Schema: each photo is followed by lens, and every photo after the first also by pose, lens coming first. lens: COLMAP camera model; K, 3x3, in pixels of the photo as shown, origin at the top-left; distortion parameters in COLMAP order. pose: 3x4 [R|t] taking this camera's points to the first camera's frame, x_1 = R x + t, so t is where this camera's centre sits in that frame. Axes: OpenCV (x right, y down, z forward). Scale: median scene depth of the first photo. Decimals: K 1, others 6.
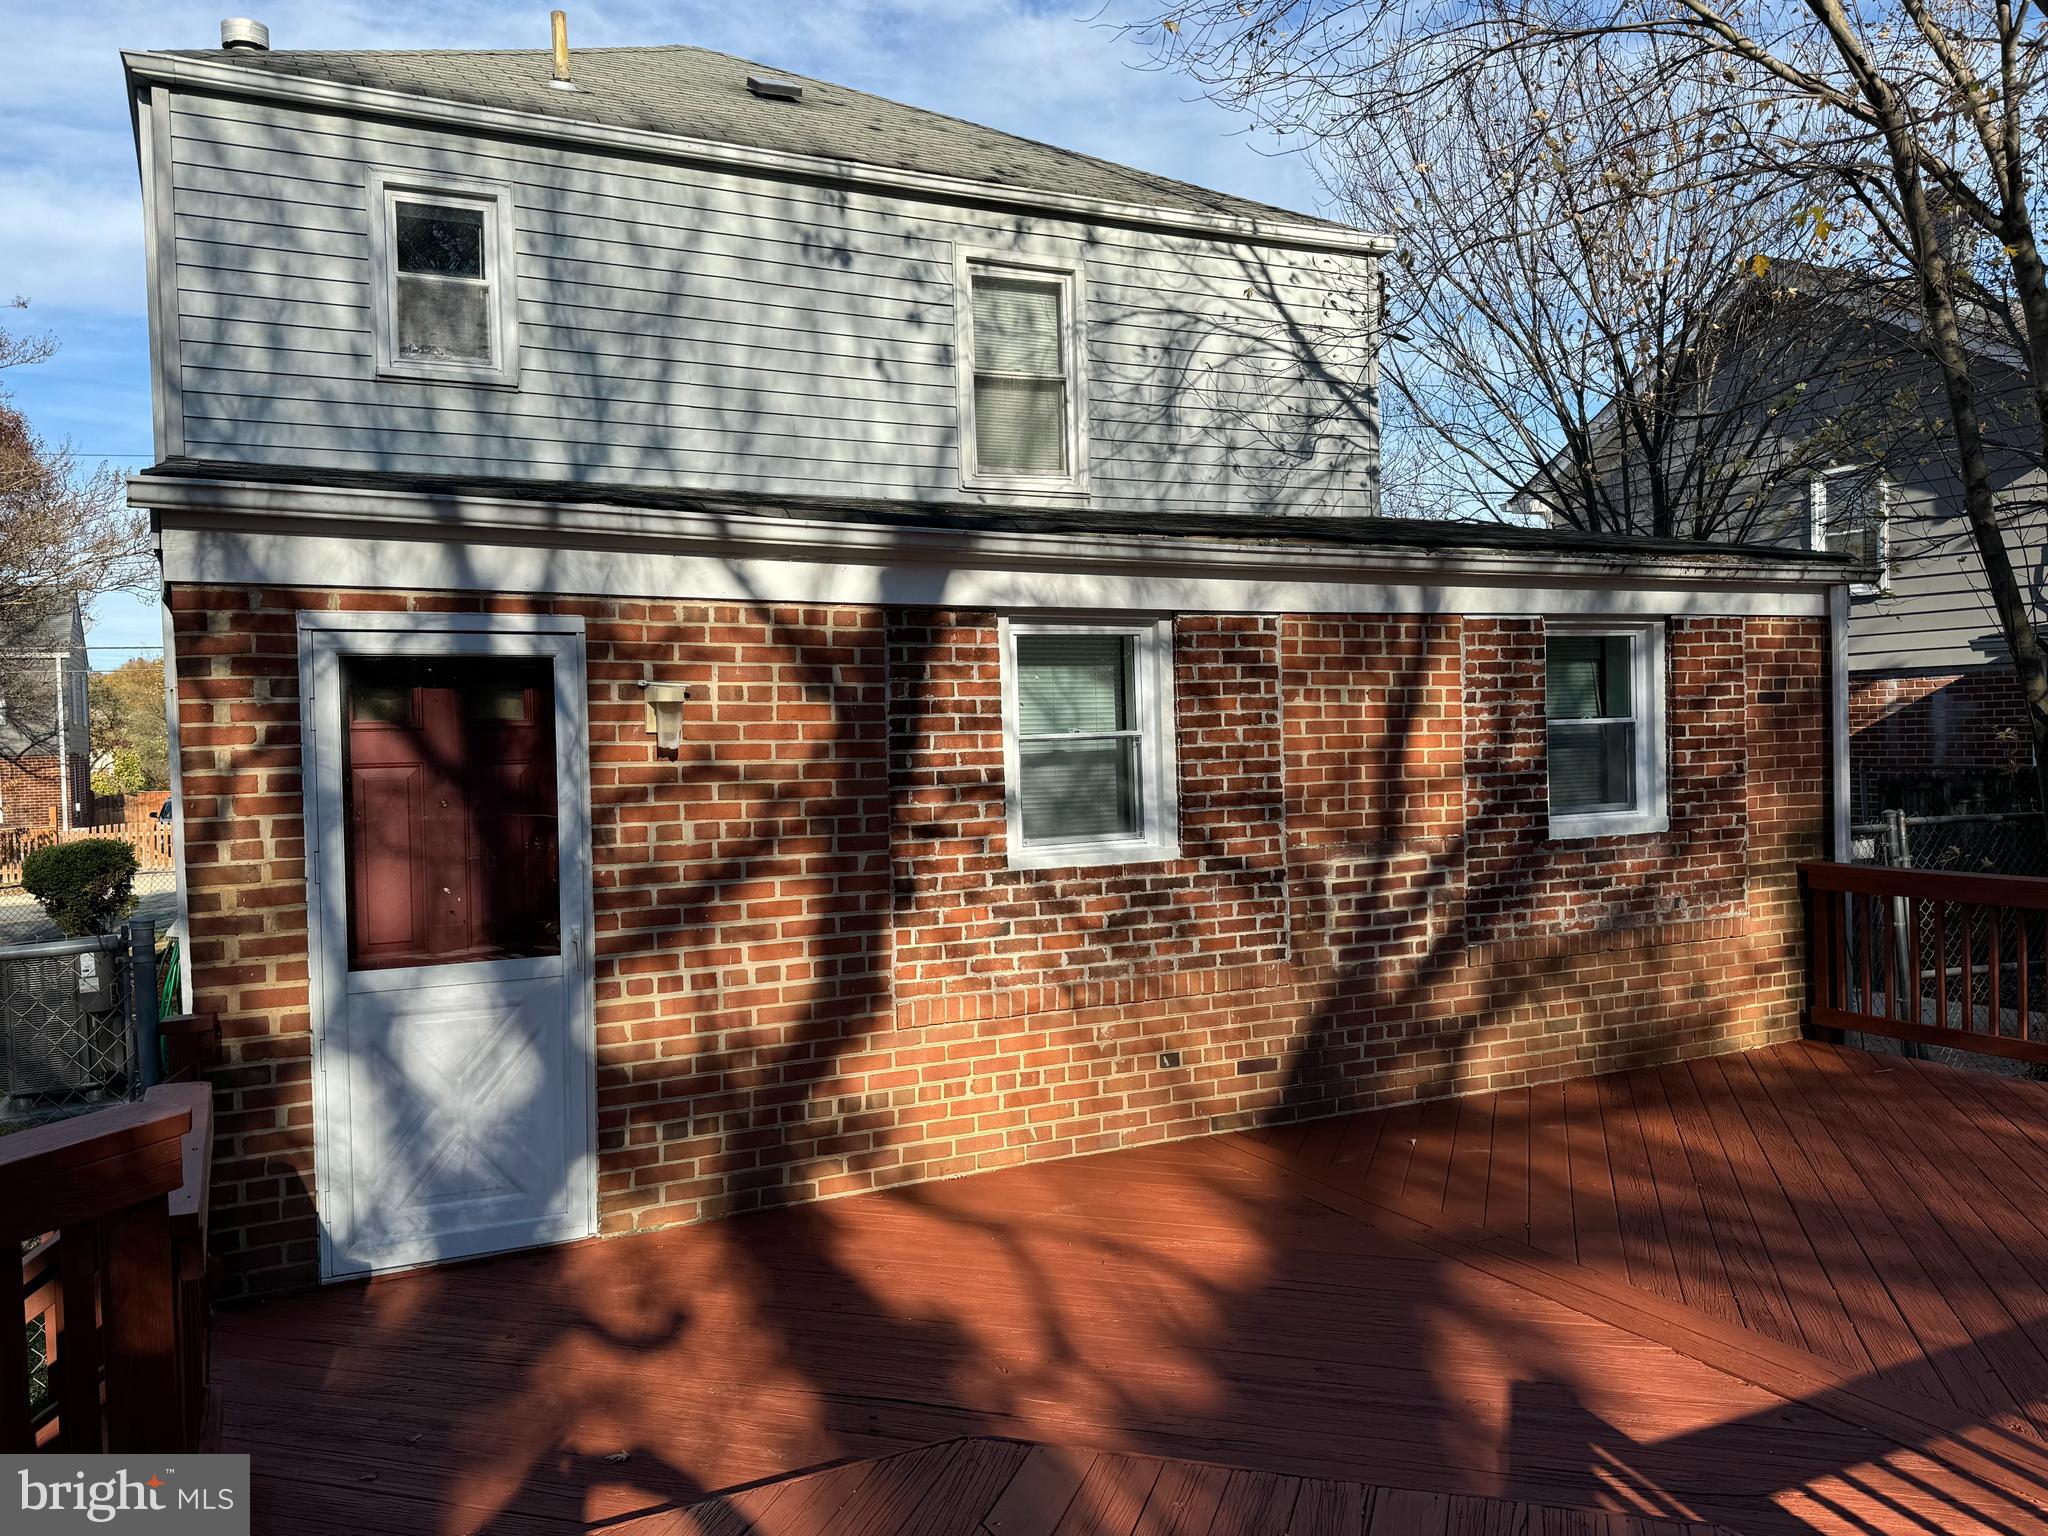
lens RADIAL K [[1501.9, 0, 1003.2], [0, 1501.9, 752.6], [0, 0, 1]] dist [0.020048, -0.029131]
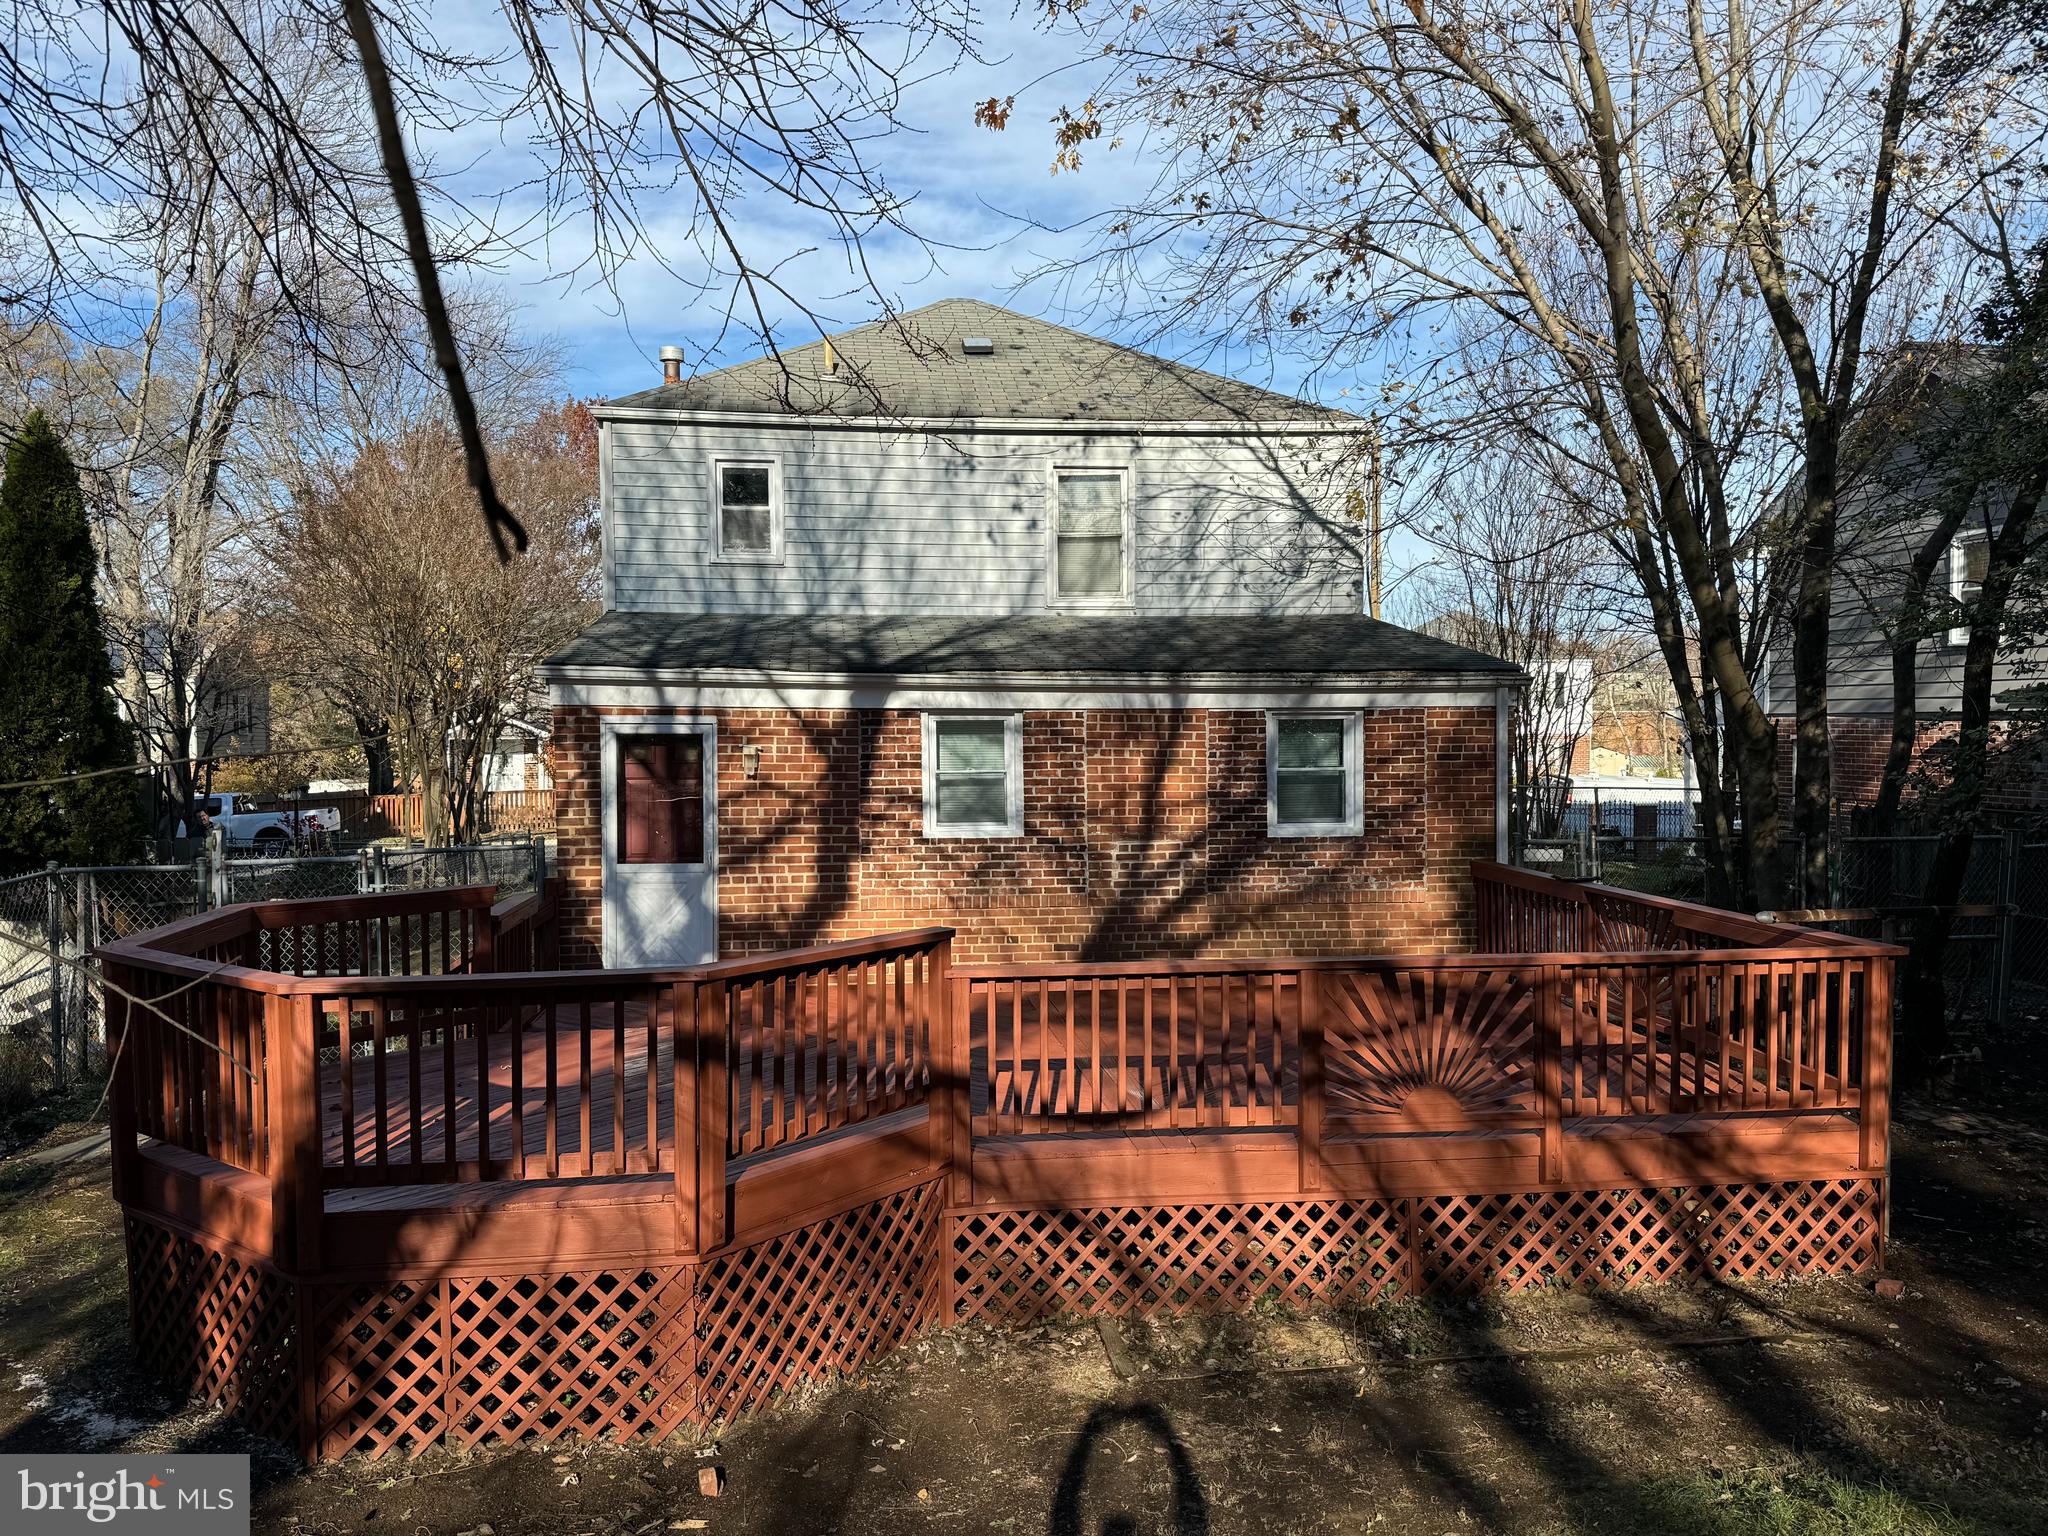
lens RADIAL K [[1449.2, 0, 1039.4], [0, 1449.2, 773.1], [0, 0, 1]] dist [0.003834, 0.003729]
pose [[0.946172, 0.033313, -0.321945, 0.688257], [-0.024969, 0.999238, 0.030014, -0.063387], [0.322700, -0.020359, 0.946282, -0.706103]]
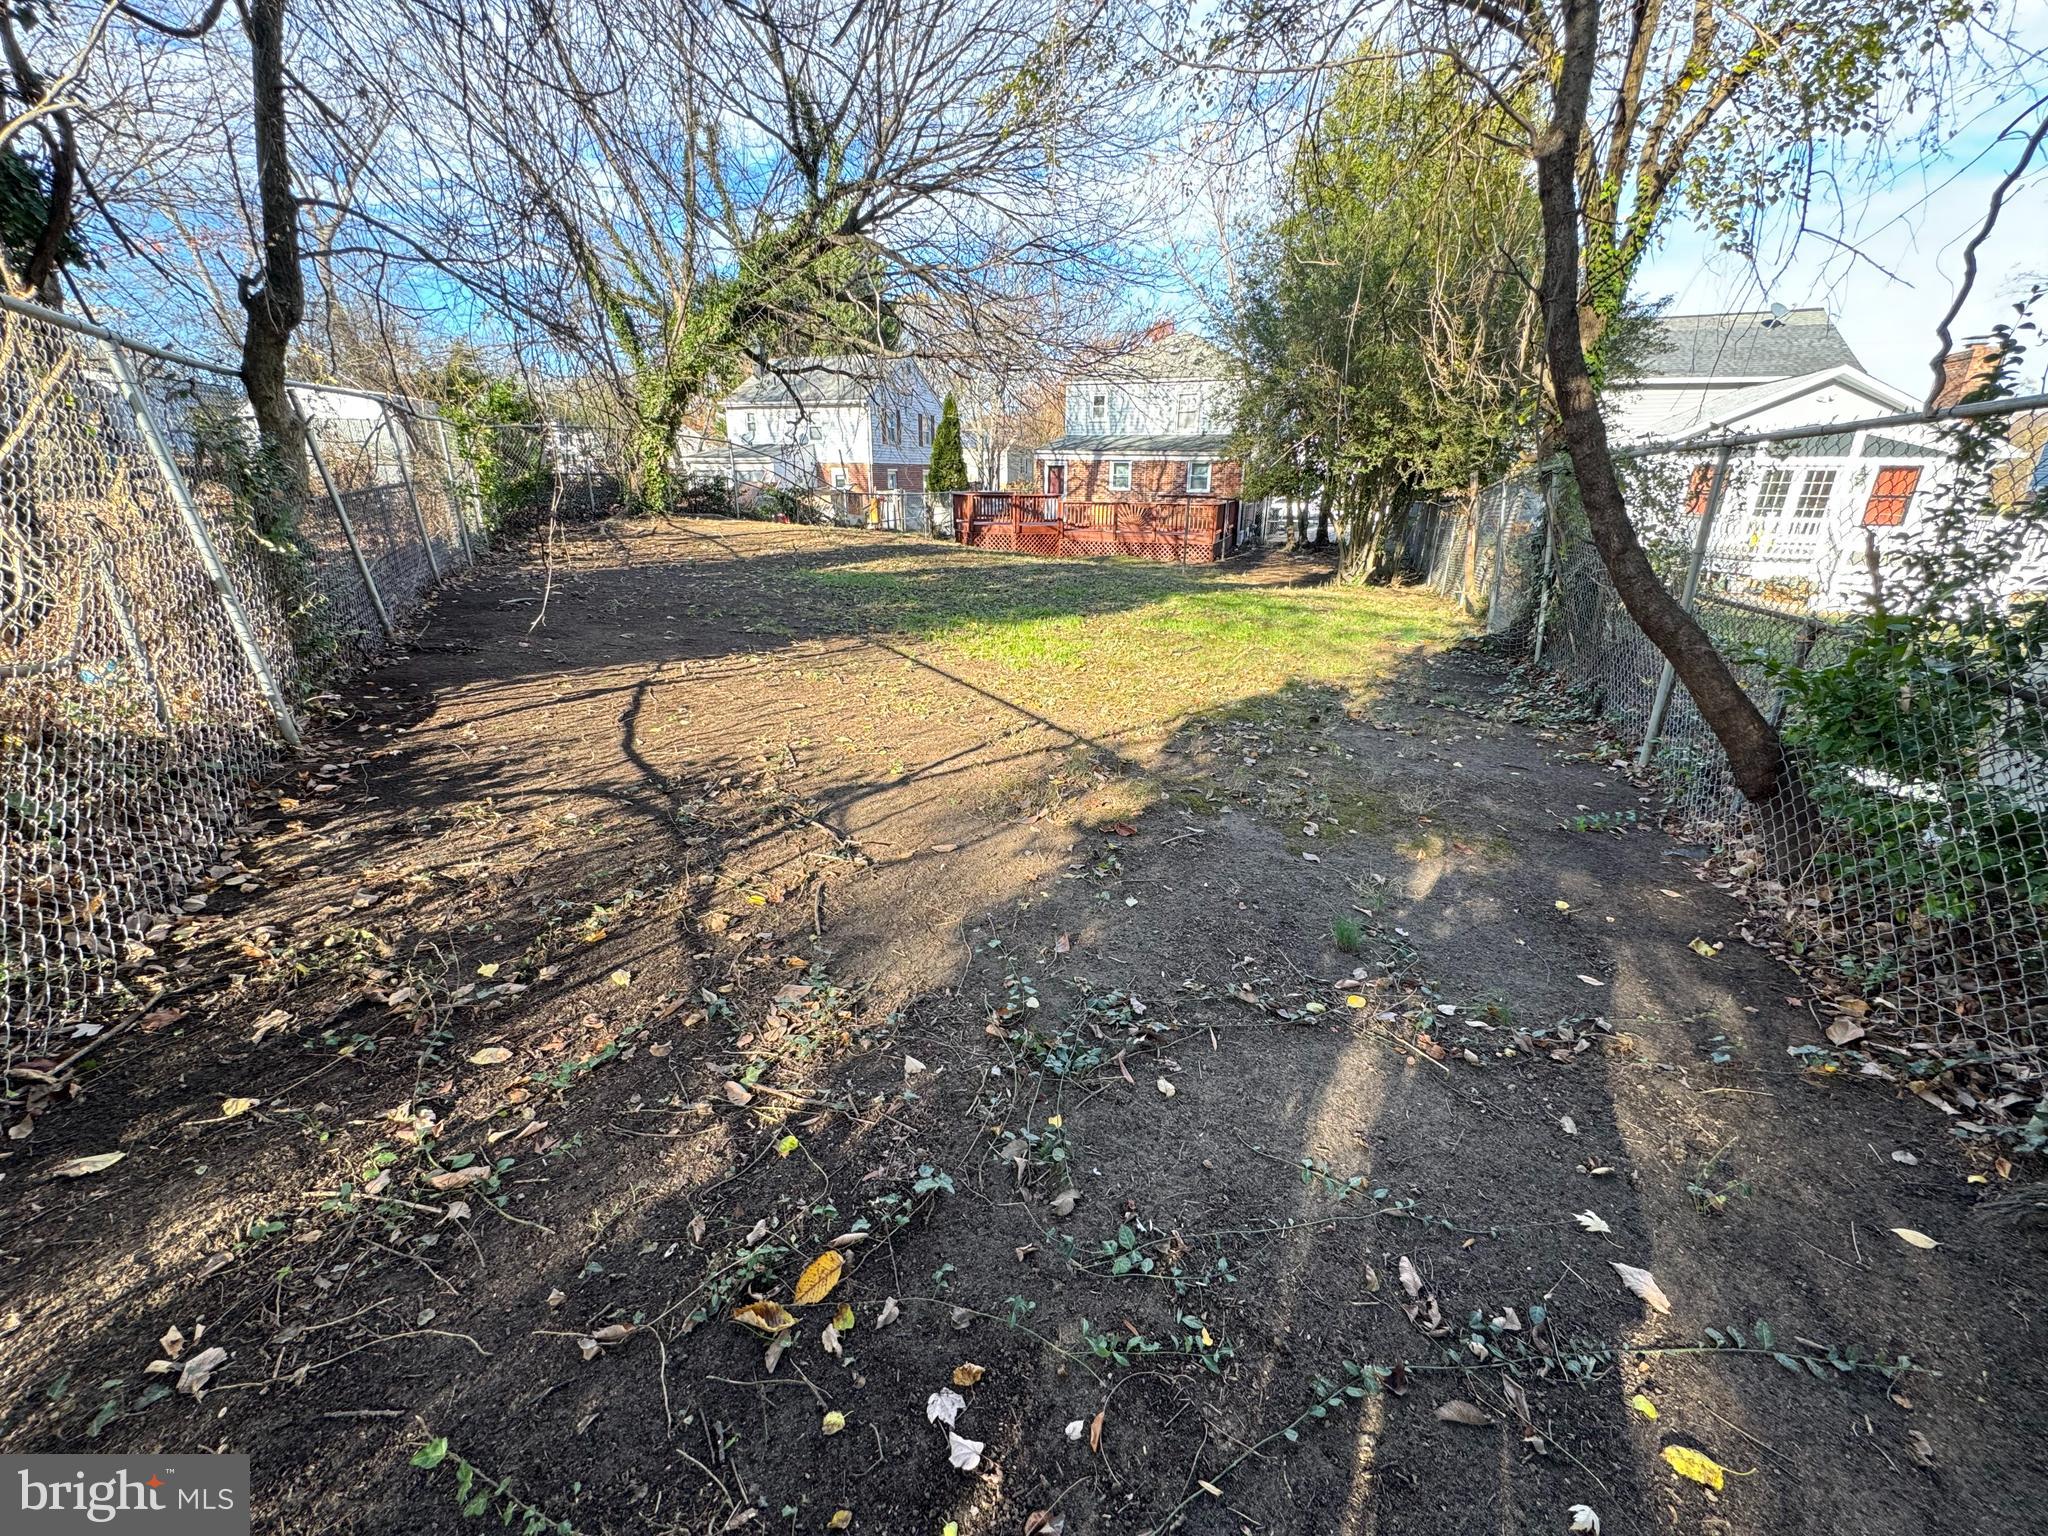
lens RADIAL K [[820.8, 0, 1023.5], [0, 820.8, 755.1], [0, 0, 1]] dist [-0.003821, 0.001137]
pose [[0.651980, 0.268645, -0.709050, 3.204630], [-0.033864, 0.944514, 0.326720, -0.013378], [0.757480, -0.189003, 0.624902, -2.478507]]
